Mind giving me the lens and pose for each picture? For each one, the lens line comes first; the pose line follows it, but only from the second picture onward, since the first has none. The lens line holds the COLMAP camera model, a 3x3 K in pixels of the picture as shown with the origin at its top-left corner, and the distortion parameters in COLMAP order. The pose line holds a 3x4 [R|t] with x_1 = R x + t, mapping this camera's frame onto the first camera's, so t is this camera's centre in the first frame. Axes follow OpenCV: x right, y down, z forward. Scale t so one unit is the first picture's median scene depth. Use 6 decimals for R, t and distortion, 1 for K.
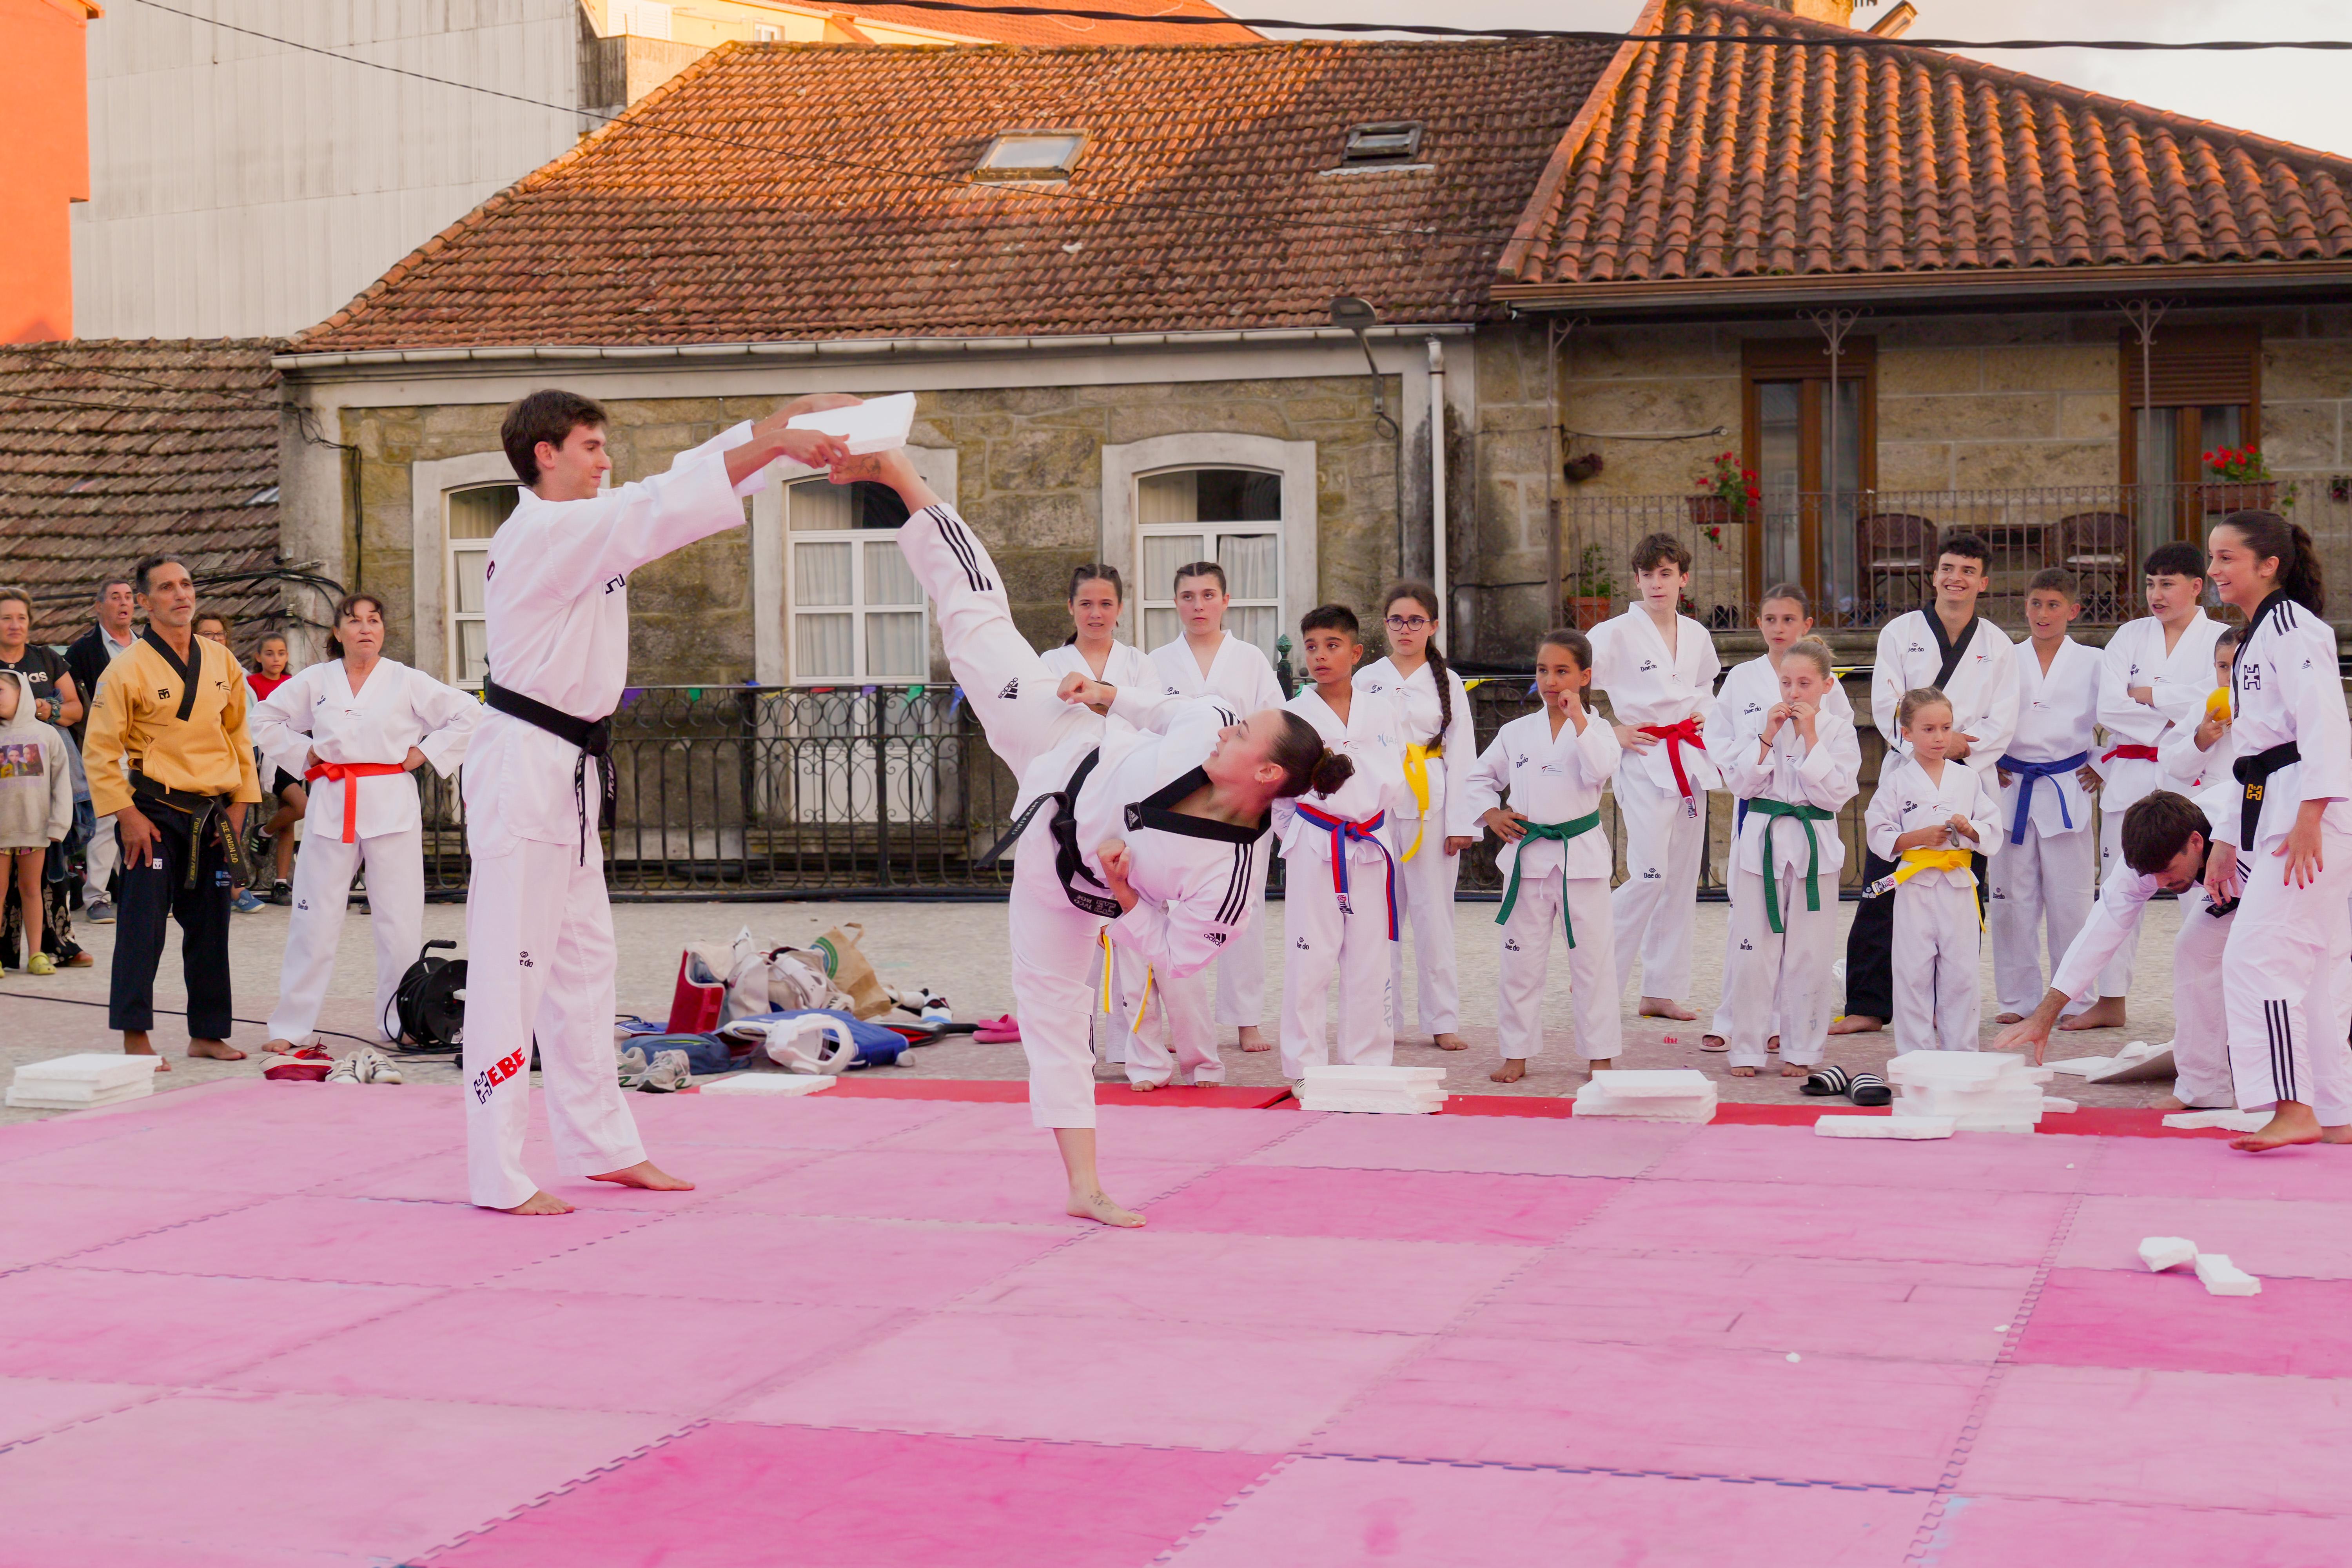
lens RADIAL K [[3729.4, 0, 1116.9], [0, 3729.4, 786.3], [0, 0, 1]] dist [-0.000991, -0.003023]
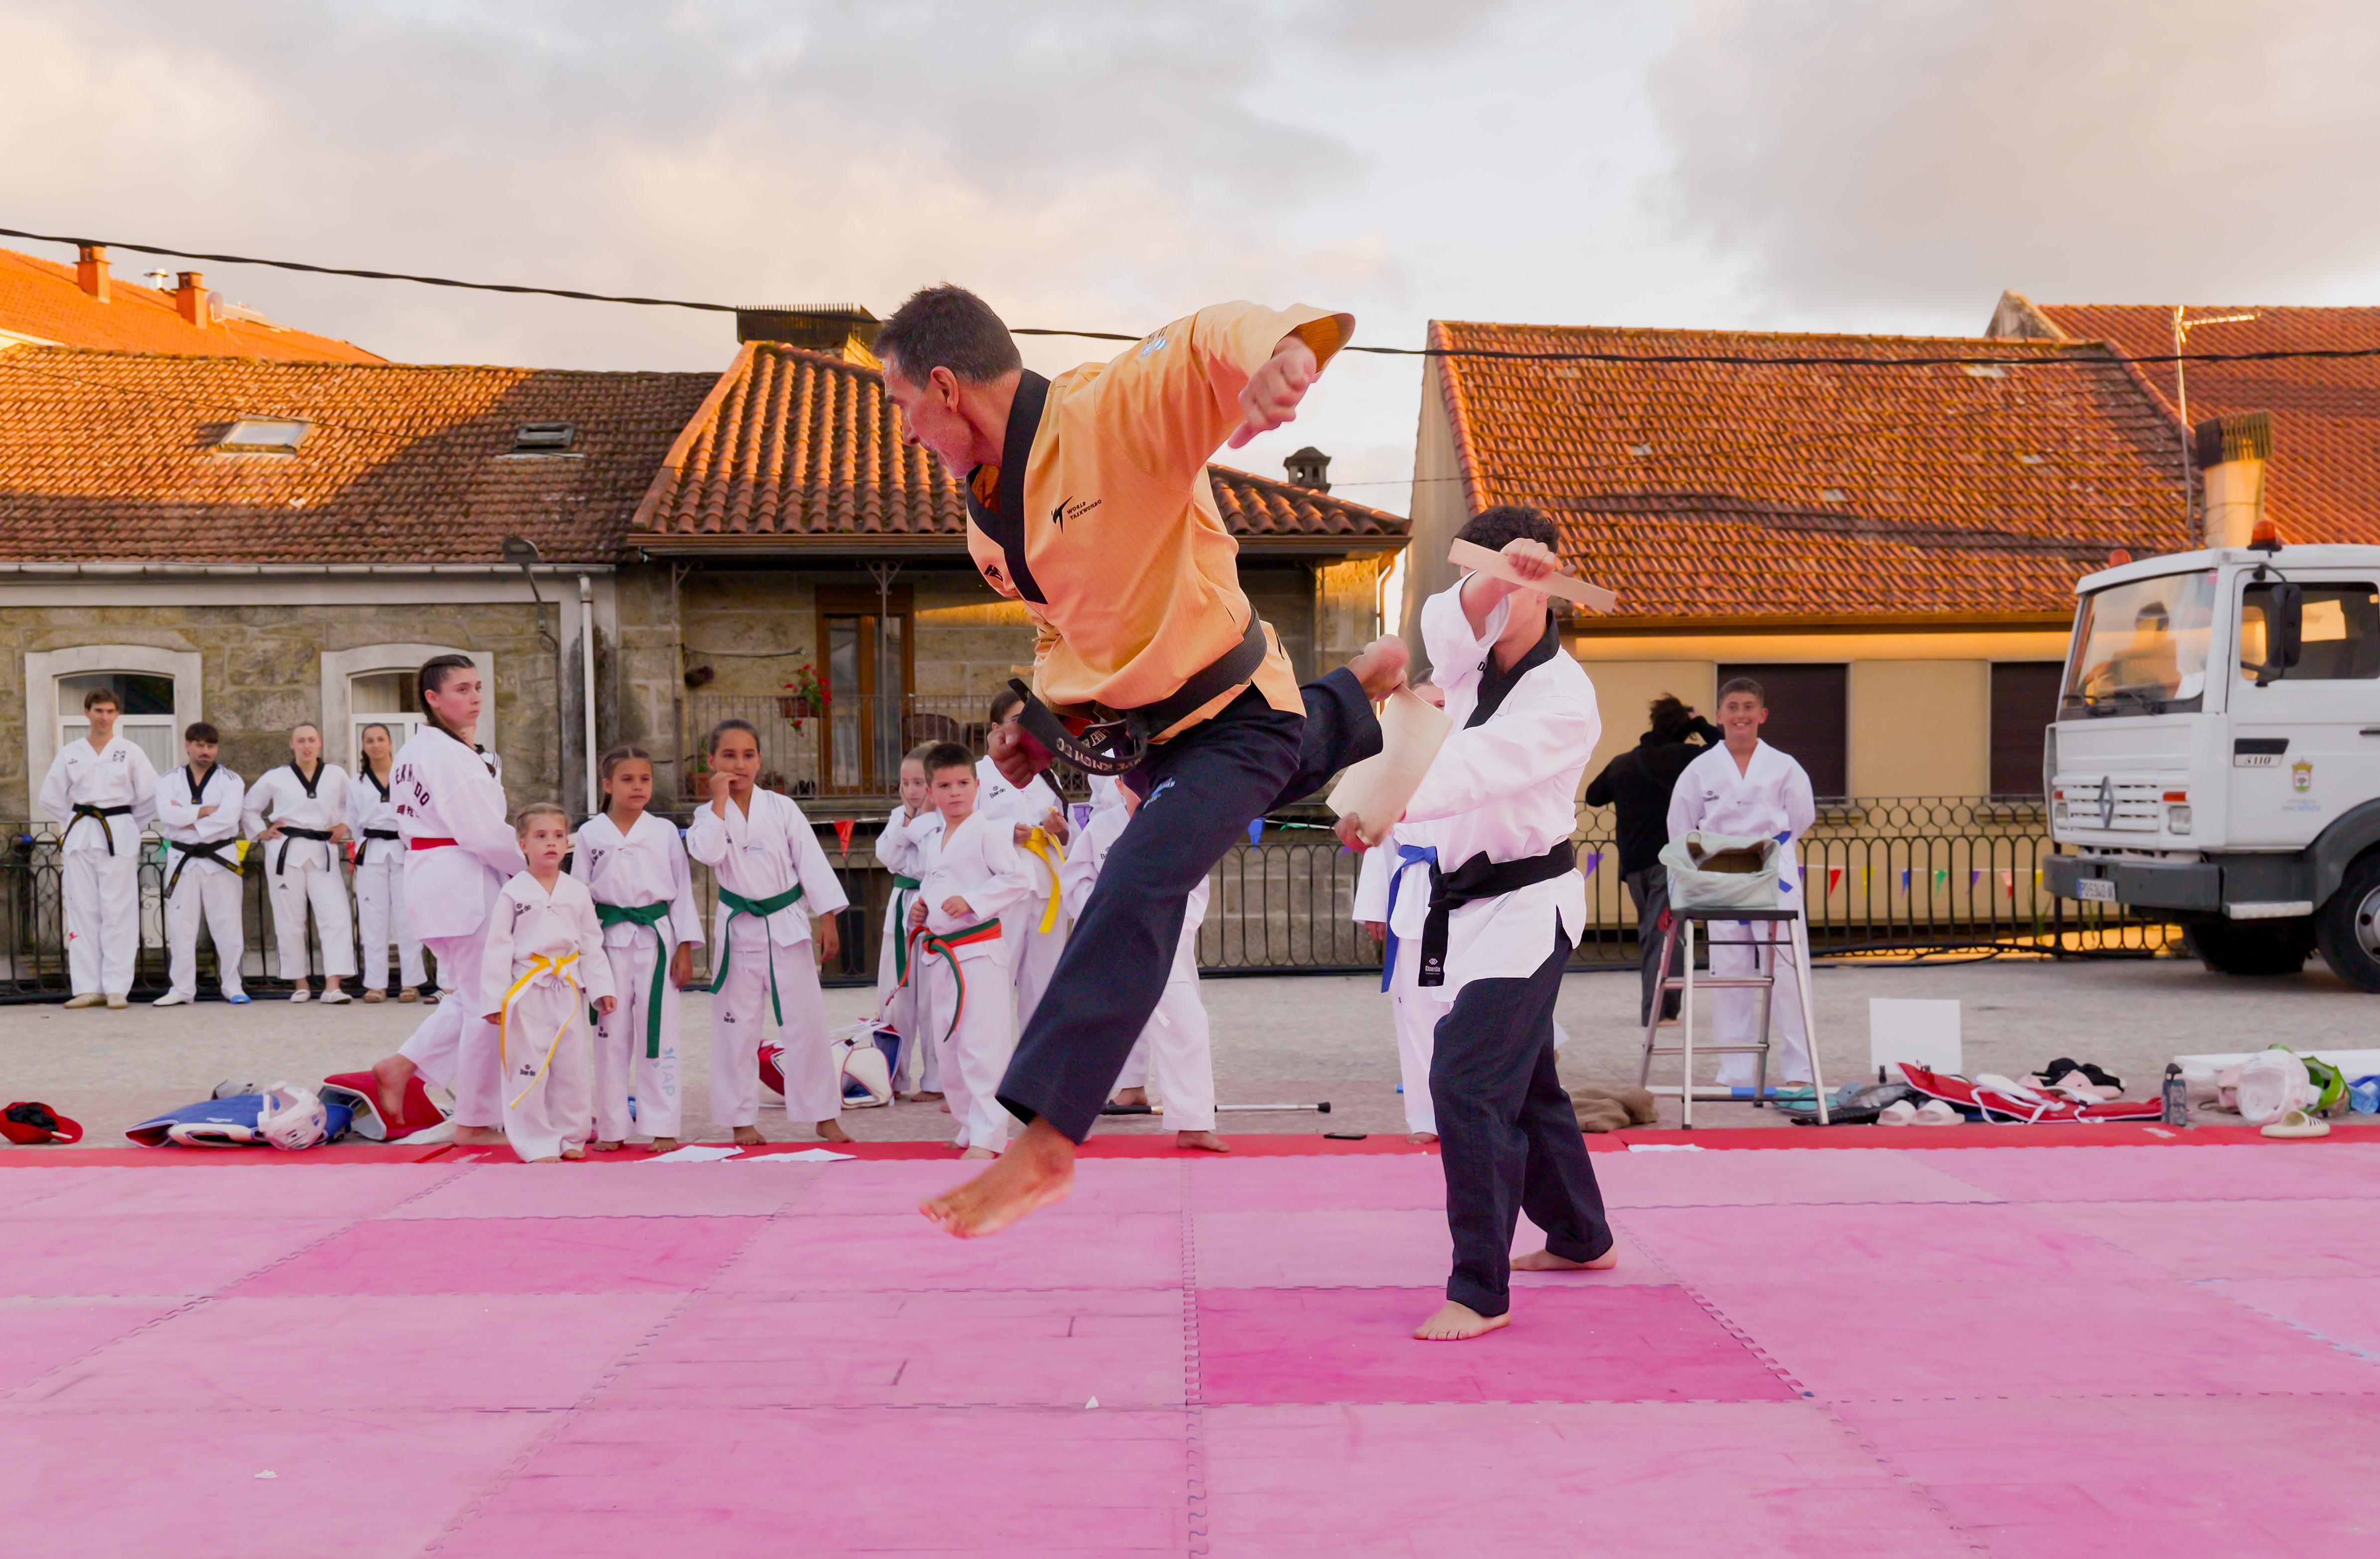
lens RADIAL K [[2434.0, 0, 1141.0], [0, 2434.0, 933.7], [0, 0, 1]] dist [-0.001263, 0.006208]
pose [[0.953562, -0.010348, 0.301020, 0.011448], [0.011465, 0.999932, -0.001946, 0.010067], [-0.300979, 0.005307, 0.953616, 0.111463]]
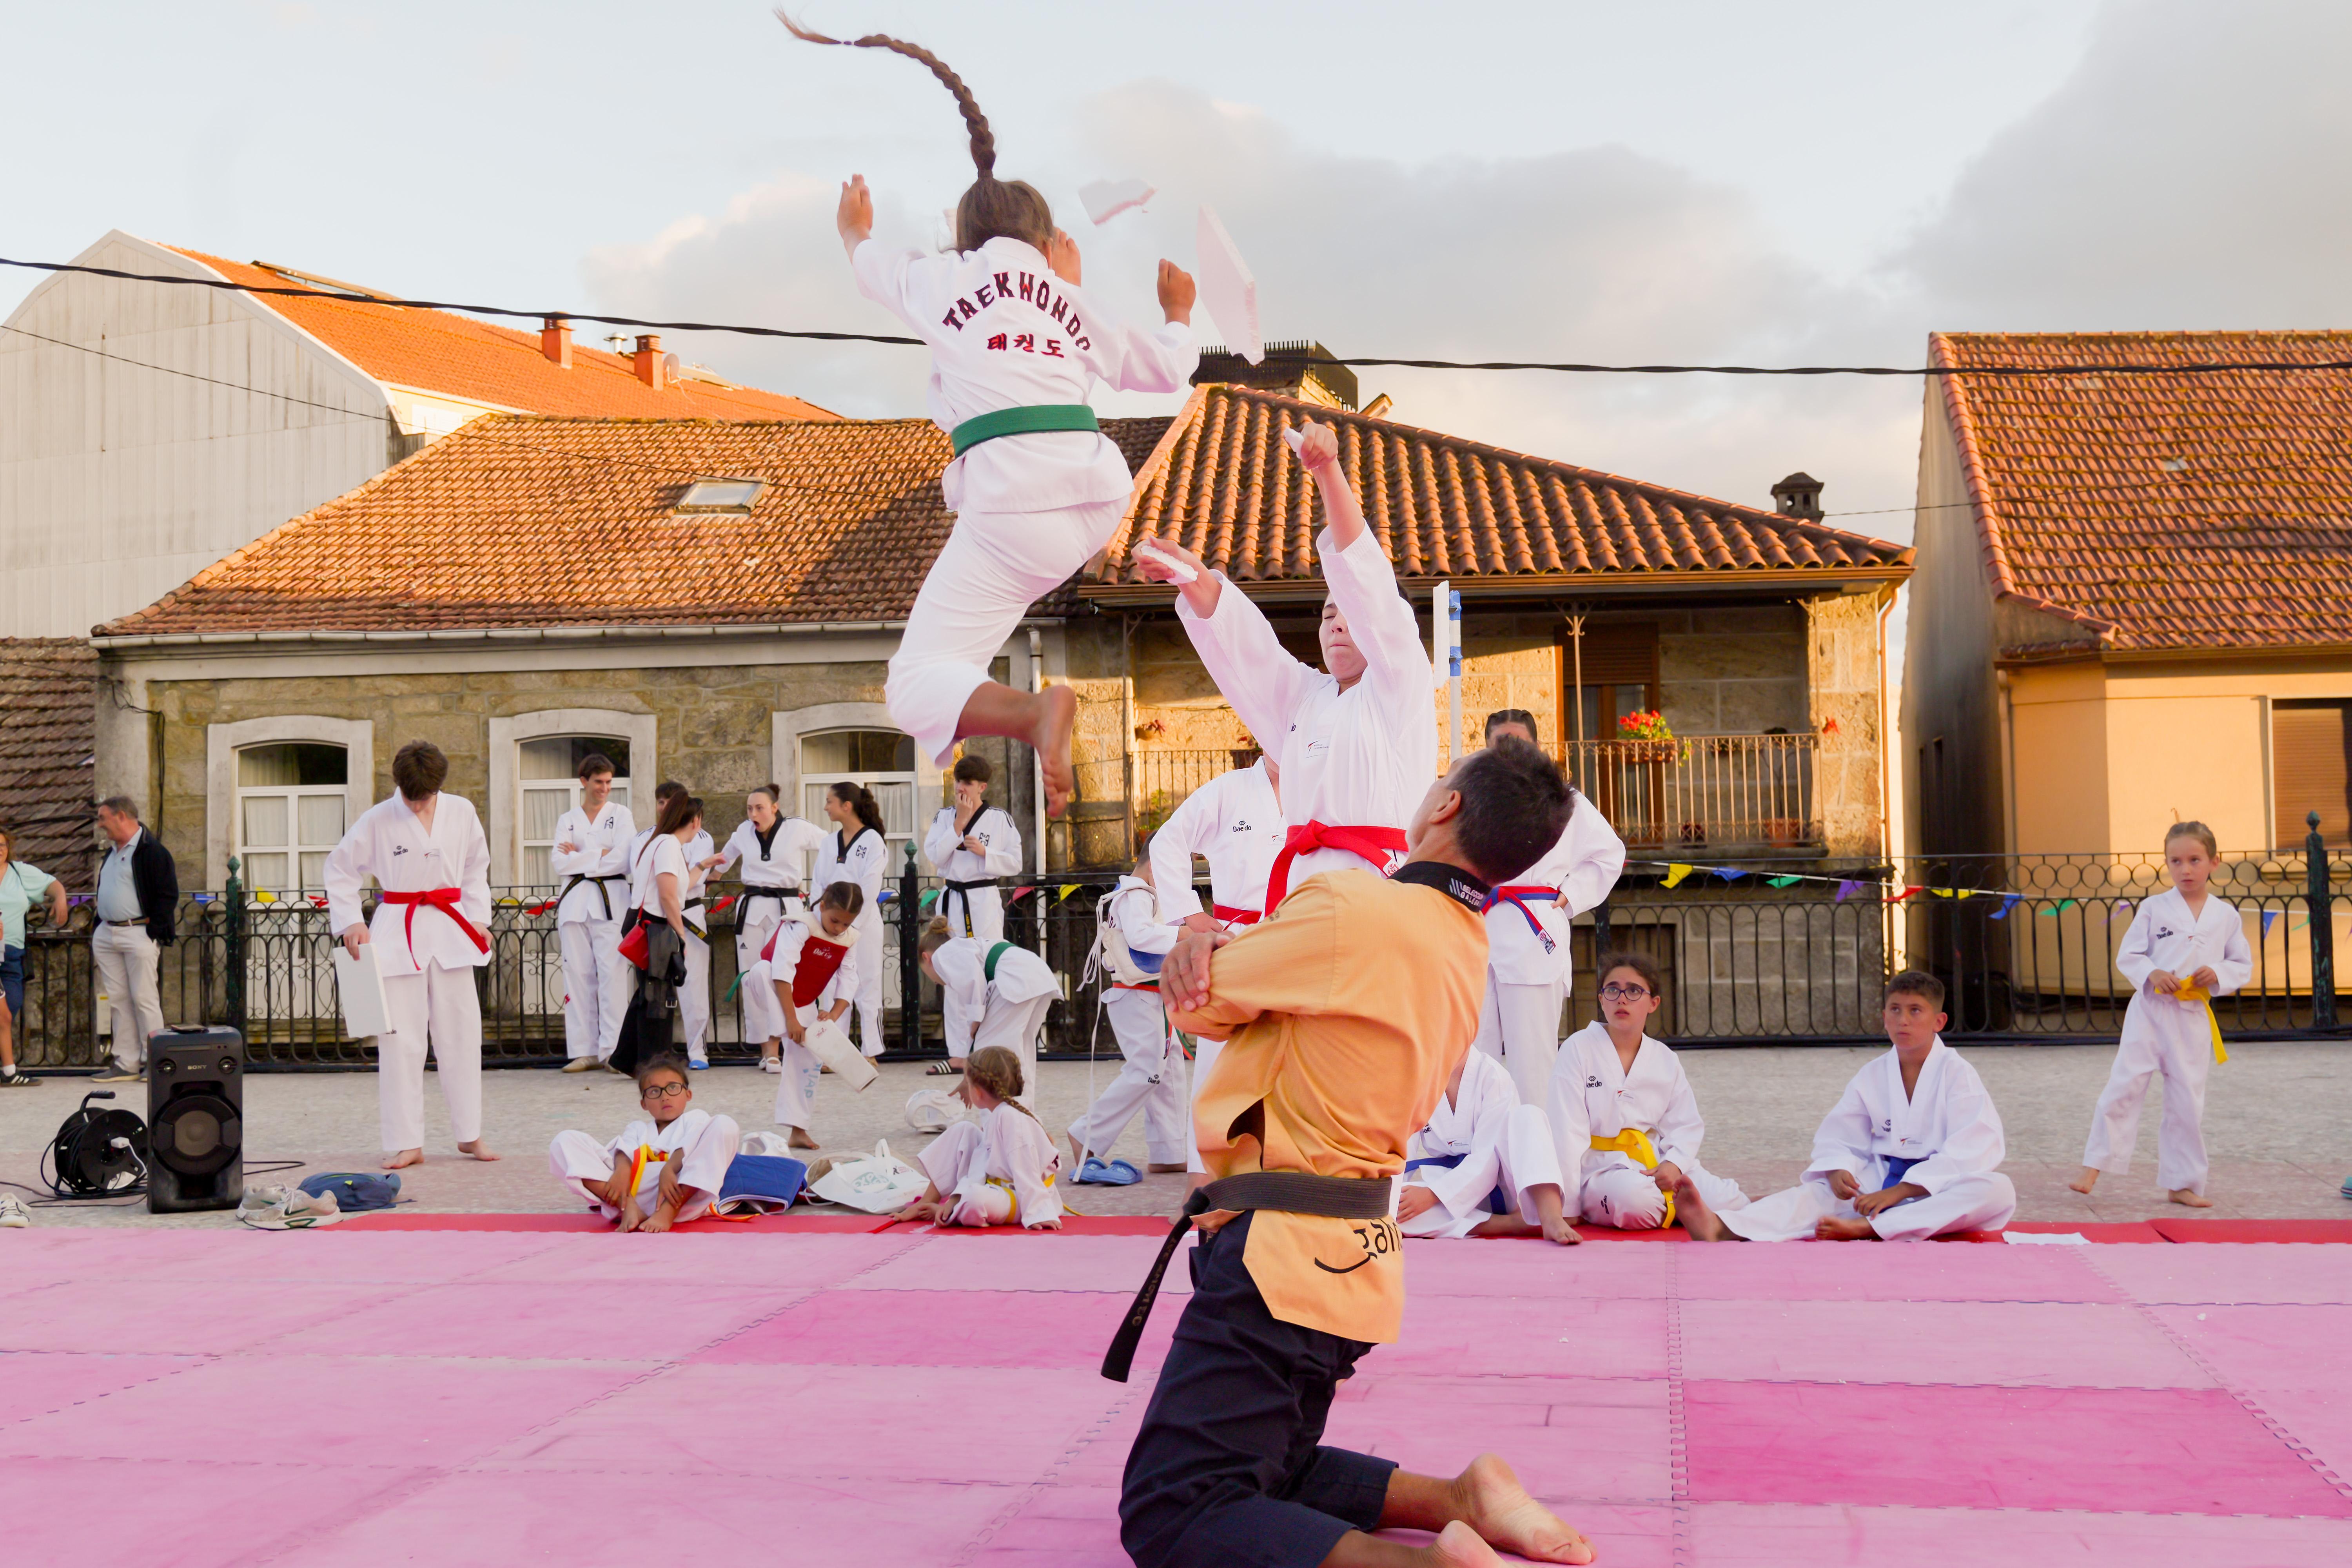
lens RADIAL K [[2615.9, 0, 1175.0], [0, 2615.9, 784.3], [0, 0, 1]] dist [0.003414, -0.010586]
pose [[0.990566, 0.002527, 0.137017, 0.009358], [0.009385, 0.996232, -0.086225, 0.010244], [-0.136718, 0.086697, 0.986809, 0.103980]]
